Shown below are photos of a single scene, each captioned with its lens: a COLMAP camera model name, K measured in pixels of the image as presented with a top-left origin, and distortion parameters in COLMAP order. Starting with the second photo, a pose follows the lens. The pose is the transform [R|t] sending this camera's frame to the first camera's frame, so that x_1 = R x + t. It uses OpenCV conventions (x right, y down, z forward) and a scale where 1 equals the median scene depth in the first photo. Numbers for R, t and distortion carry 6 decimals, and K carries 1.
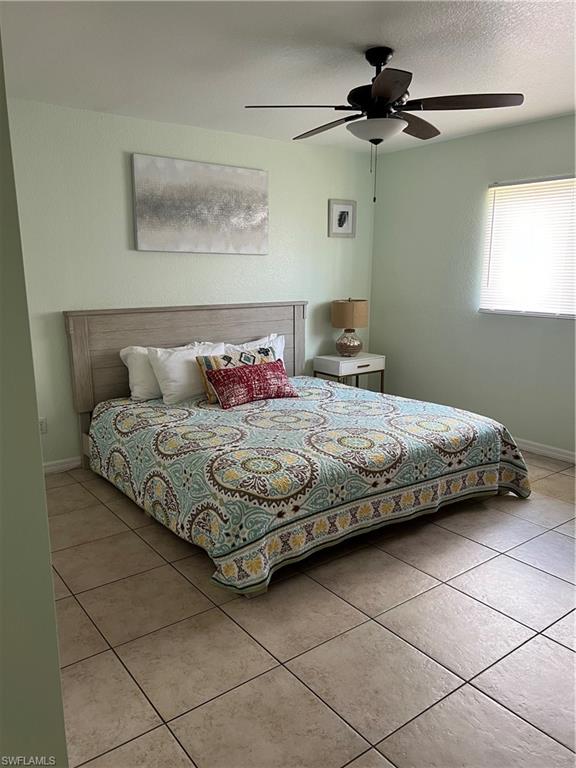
lens RADIAL K [[570.6, 0, 289.4], [0, 570.6, 389.8], [0, 0, 1]] dist [0.064655, -0.073492]
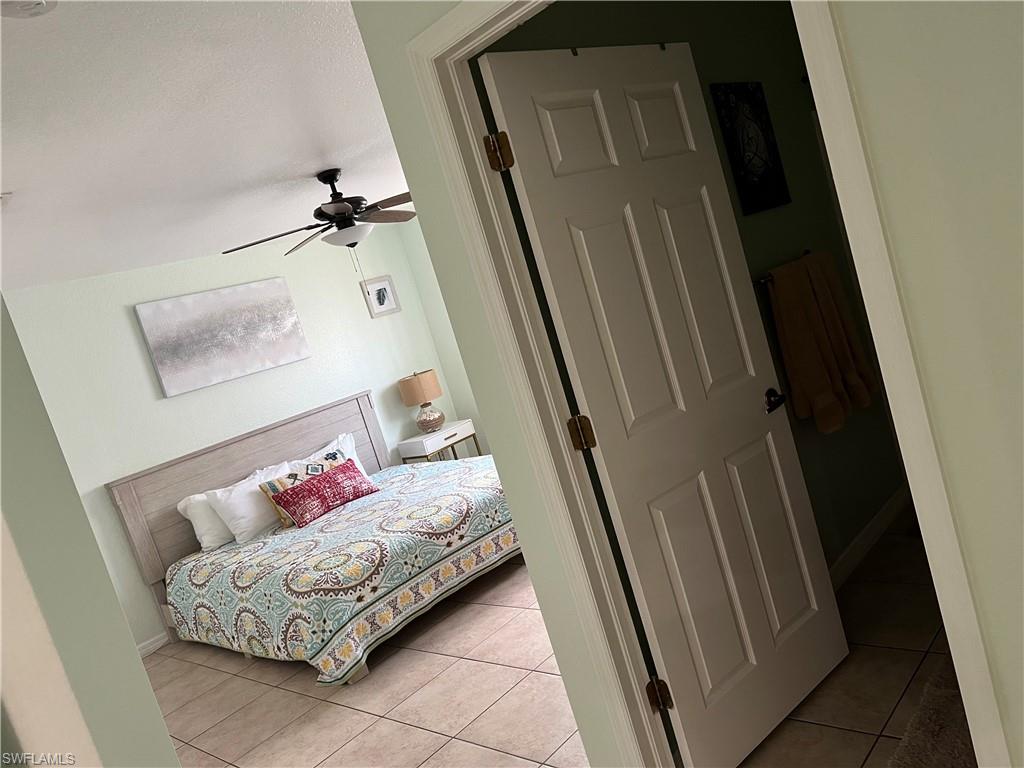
lens RADIAL K [[760.7, 0, 517.3], [0, 760.7, 389.7], [0, 0, 1]] dist [0.064655, -0.073492]
pose [[0.943540, -0.305420, 0.128264, 0.138867], [0.318283, 0.943174, -0.095492, 0.055846], [-0.091810, 0.130925, 0.987132, -0.346400]]
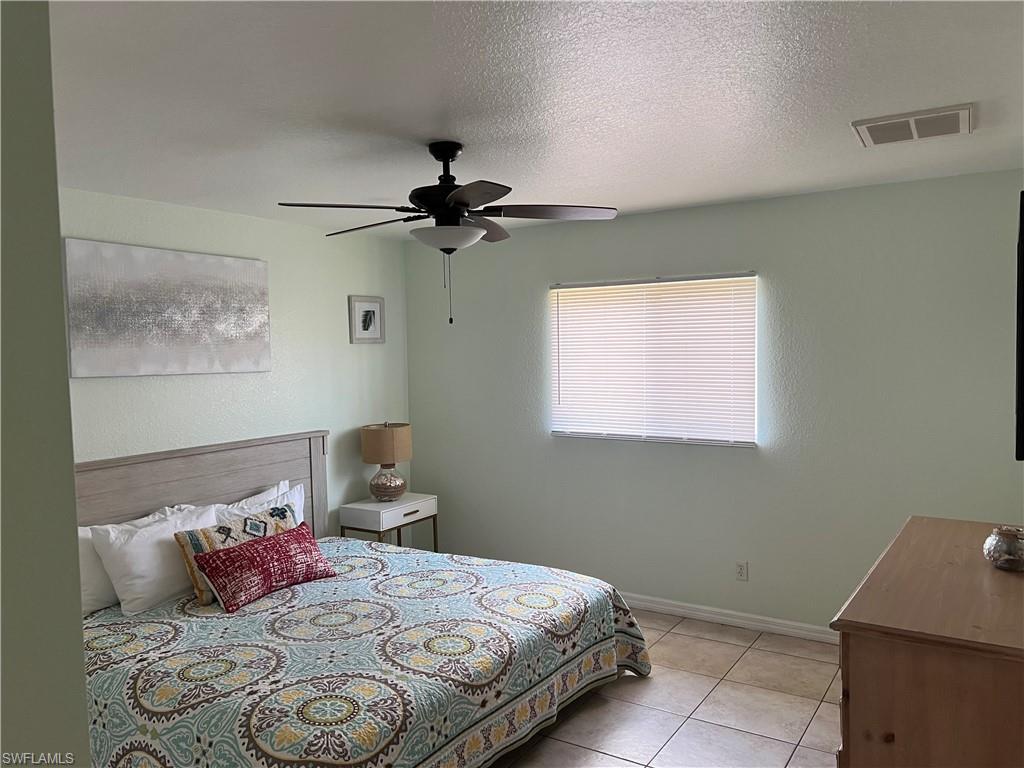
lens RADIAL K [[760.7, 0, 524.1], [0, 760.7, 391.8], [0, 0, 1]] dist [0.064655, -0.073492]
pose [[0.936304, -0.038161, 0.349111, -0.099761], [0.091560, 0.986225, -0.137757, -0.067033], [-0.339045, 0.160947, 0.926900, 0.017341]]
